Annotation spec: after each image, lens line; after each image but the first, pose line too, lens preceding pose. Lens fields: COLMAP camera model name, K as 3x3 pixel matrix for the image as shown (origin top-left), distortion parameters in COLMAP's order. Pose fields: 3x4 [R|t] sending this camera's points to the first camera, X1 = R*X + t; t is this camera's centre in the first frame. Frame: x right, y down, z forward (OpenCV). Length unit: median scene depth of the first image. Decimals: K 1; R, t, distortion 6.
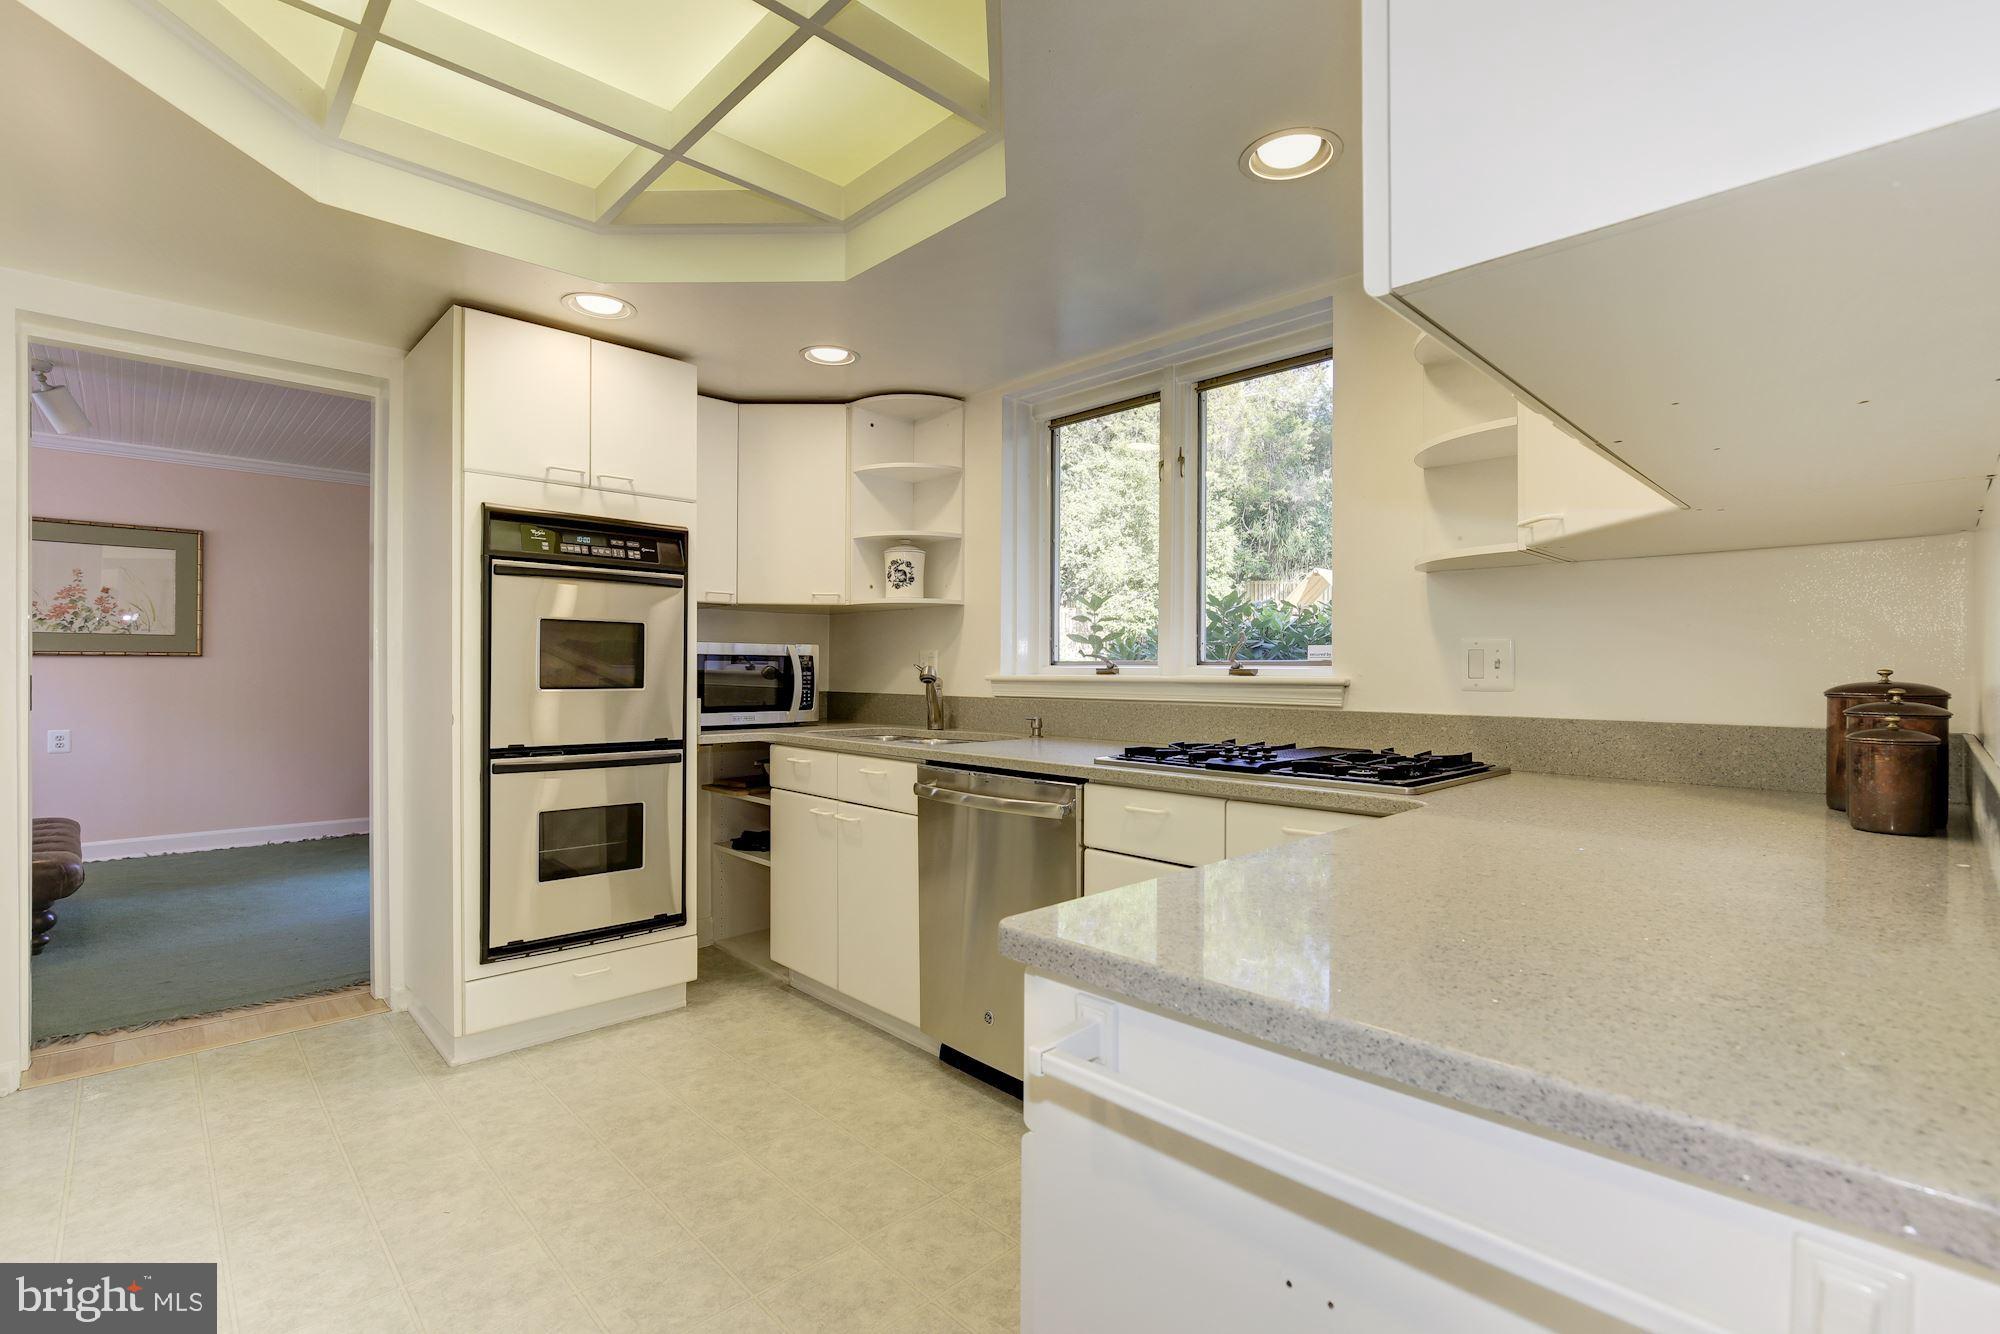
lens RADIAL K [[915.1, 0, 1003.6], [0, 915.1, 671.7], [0, 0, 1]] dist [-0.016275, 0.003048]
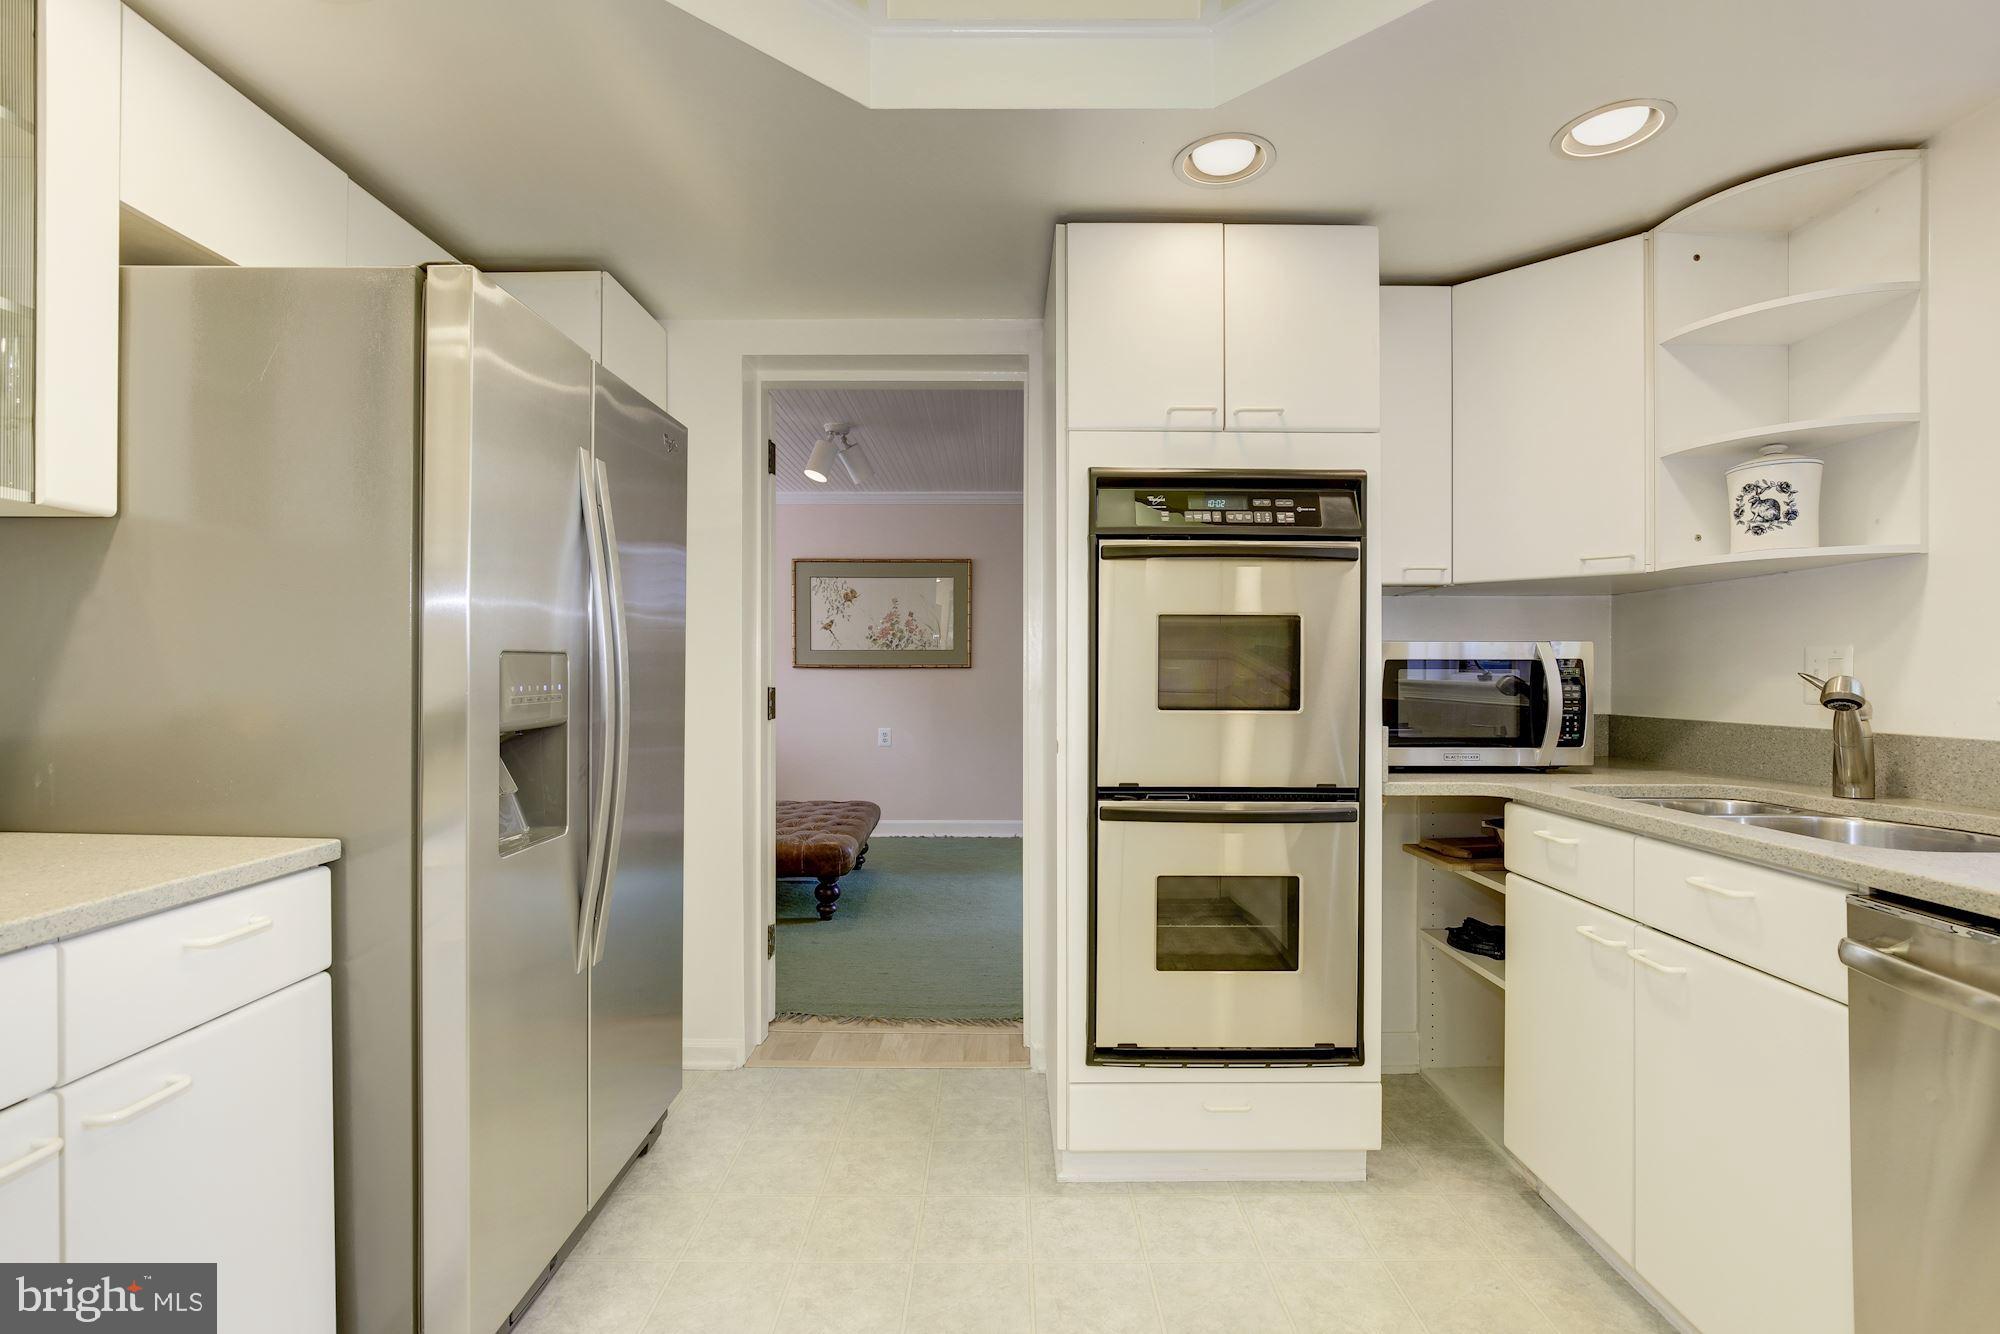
lens RADIAL K [[915.1, 0, 1005.8], [0, 915.1, 673.8], [0, 0, 1]] dist [-0.016275, 0.003048]
pose [[0.717794, -0.004550, -0.696241, -0.070919], [0.000878, 0.999984, -0.005630, -0.005331], [0.696255, 0.003430, 0.717786, 0.337471]]
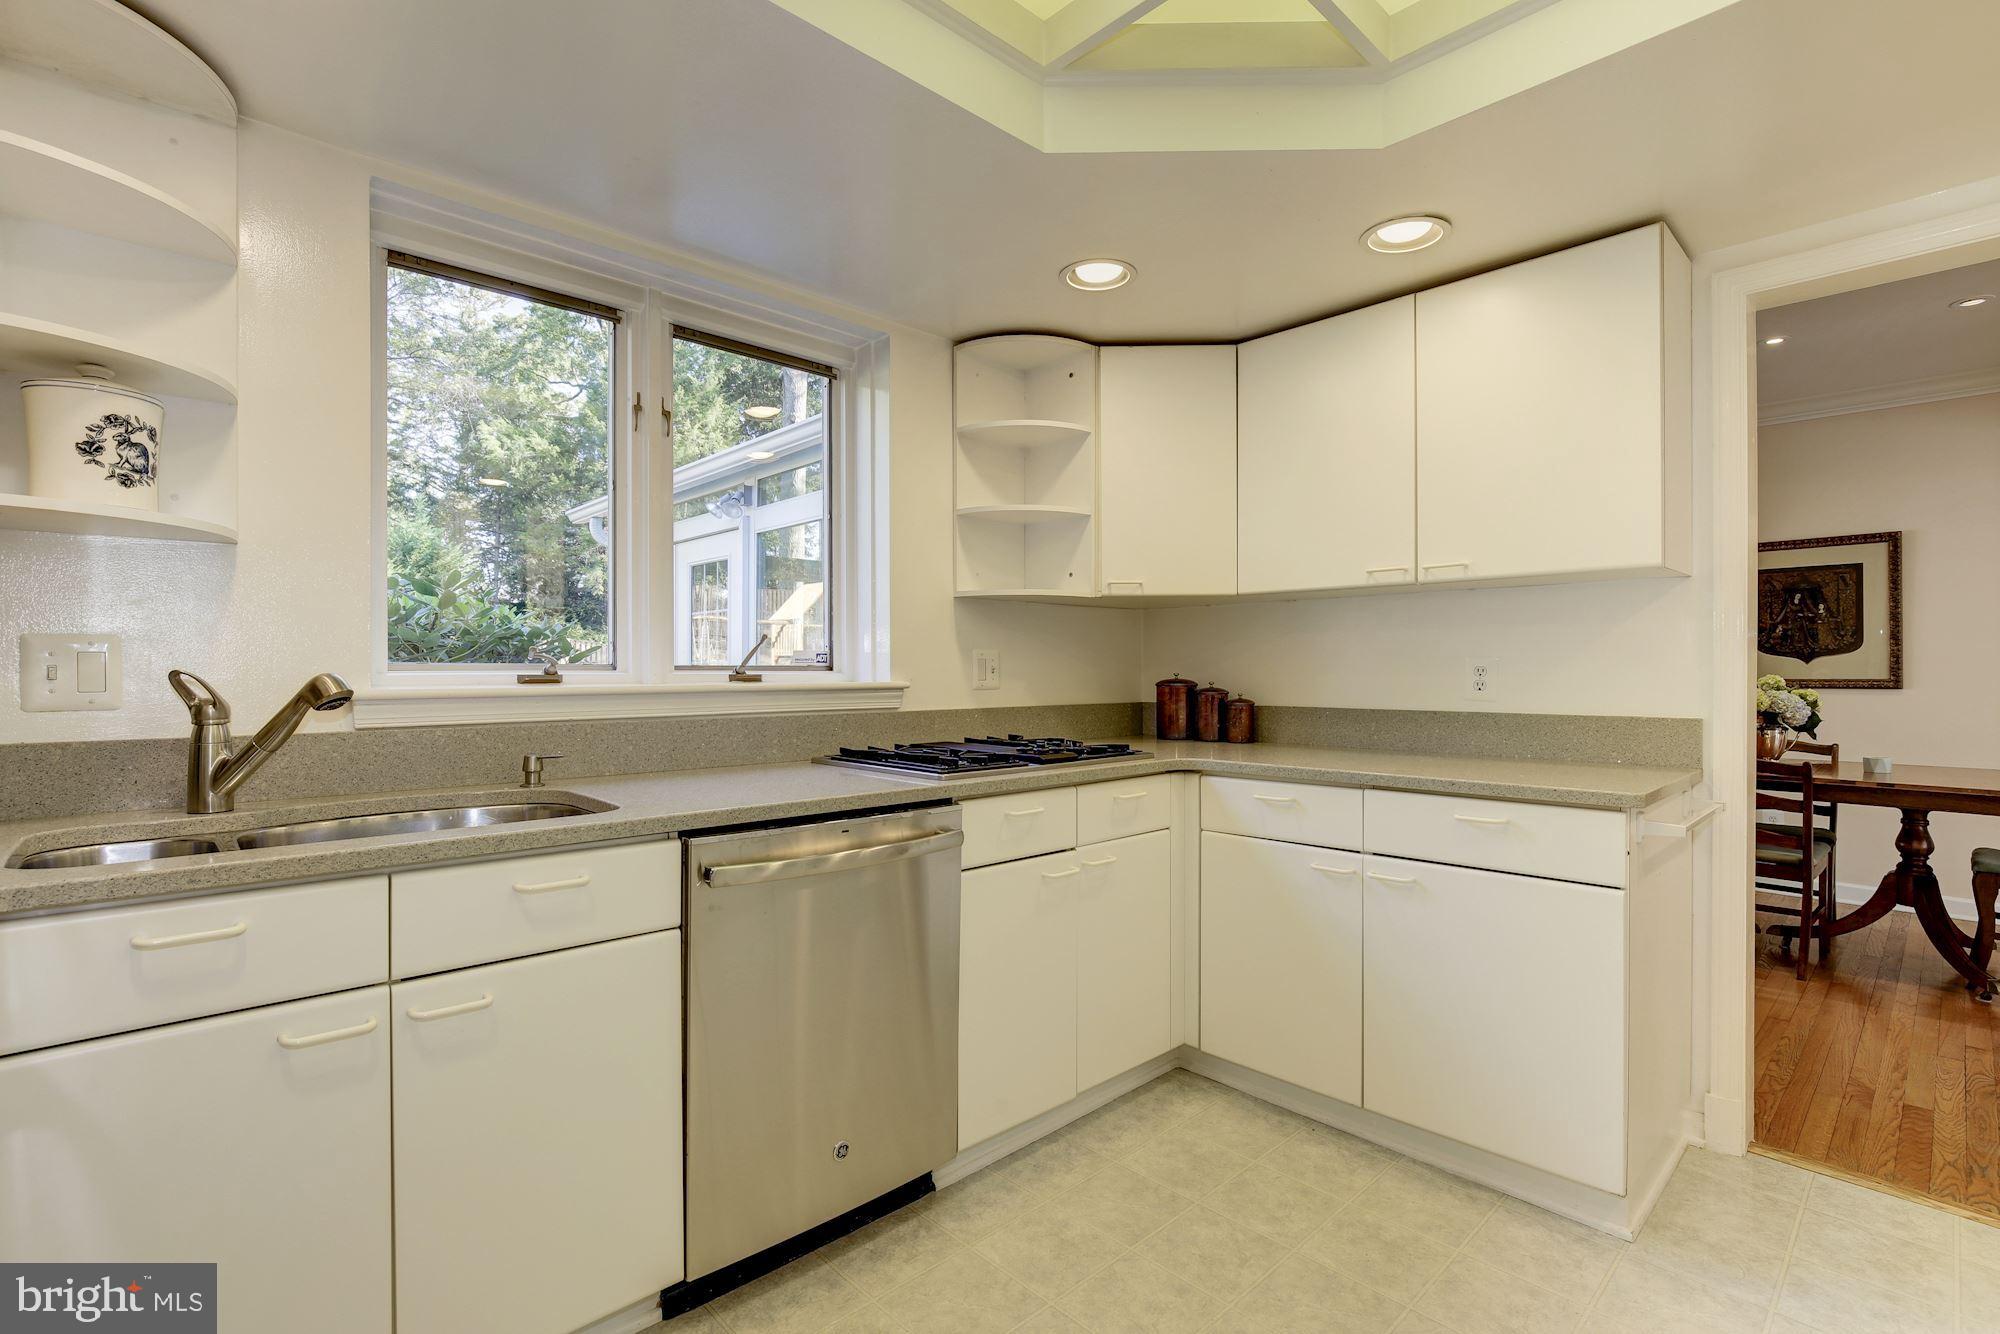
lens RADIAL K [[915.1, 0, 1003.2], [0, 915.1, 674.3], [0, 0, 1]] dist [-0.016275, 0.003048]
pose [[0.007190, -0.009057, 0.999933, -0.594139], [0.002231, 0.999957, 0.009042, -0.009891], [-0.999972, 0.002166, 0.007209, 0.683710]]
